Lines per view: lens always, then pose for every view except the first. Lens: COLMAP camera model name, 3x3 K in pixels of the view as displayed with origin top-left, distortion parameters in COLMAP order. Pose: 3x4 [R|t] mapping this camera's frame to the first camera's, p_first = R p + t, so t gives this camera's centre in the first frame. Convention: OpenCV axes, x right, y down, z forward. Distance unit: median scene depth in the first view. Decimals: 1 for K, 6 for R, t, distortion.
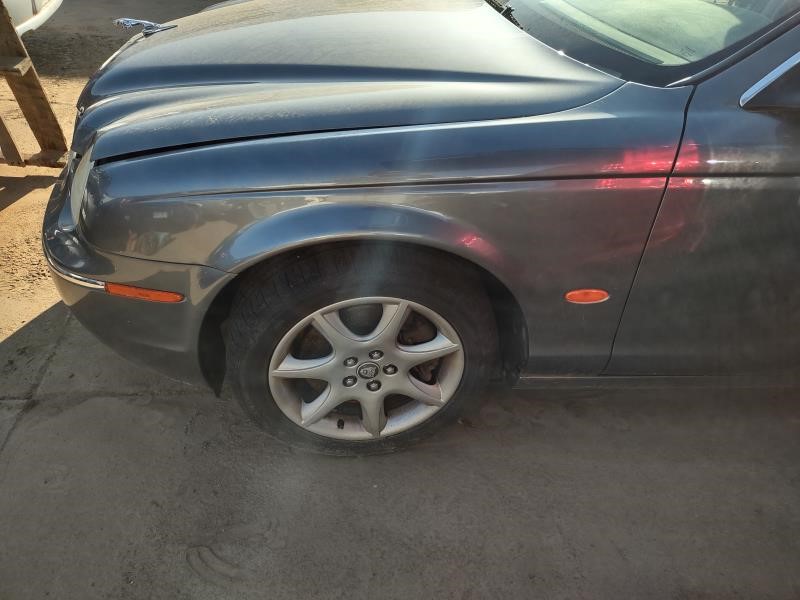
lens RADIAL K [[615.4, 0, 409.2], [0, 615.4, 290.0], [0, 0, 1]] dist [-0.002545, -0.009993]
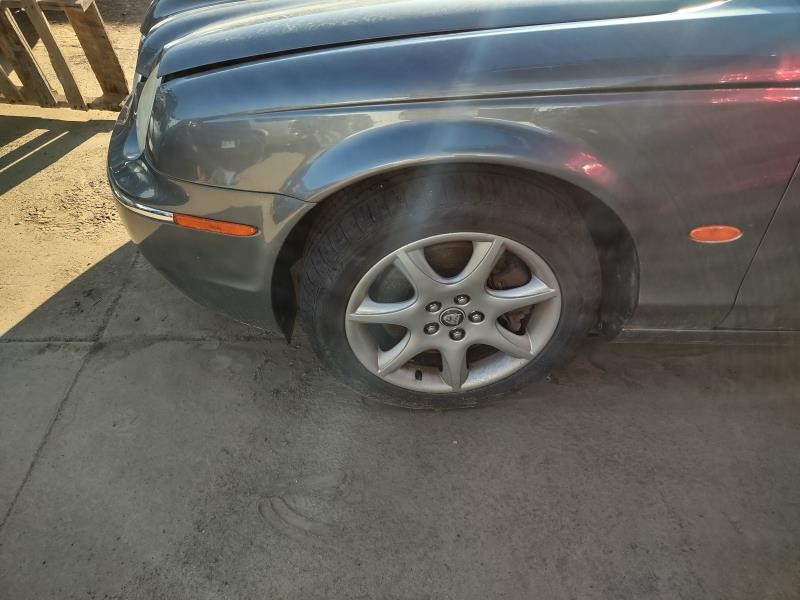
lens RADIAL K [[598.4, 0, 400.0], [0, 598.4, 300.0], [0, 0, 1]] dist [0.009153, -0.036133]
pose [[0.996620, 0.020502, -0.079554, -0.074826], [-0.015330, 0.997762, 0.065088, 0.049706], [0.080710, -0.063648, 0.994703, 0.114483]]
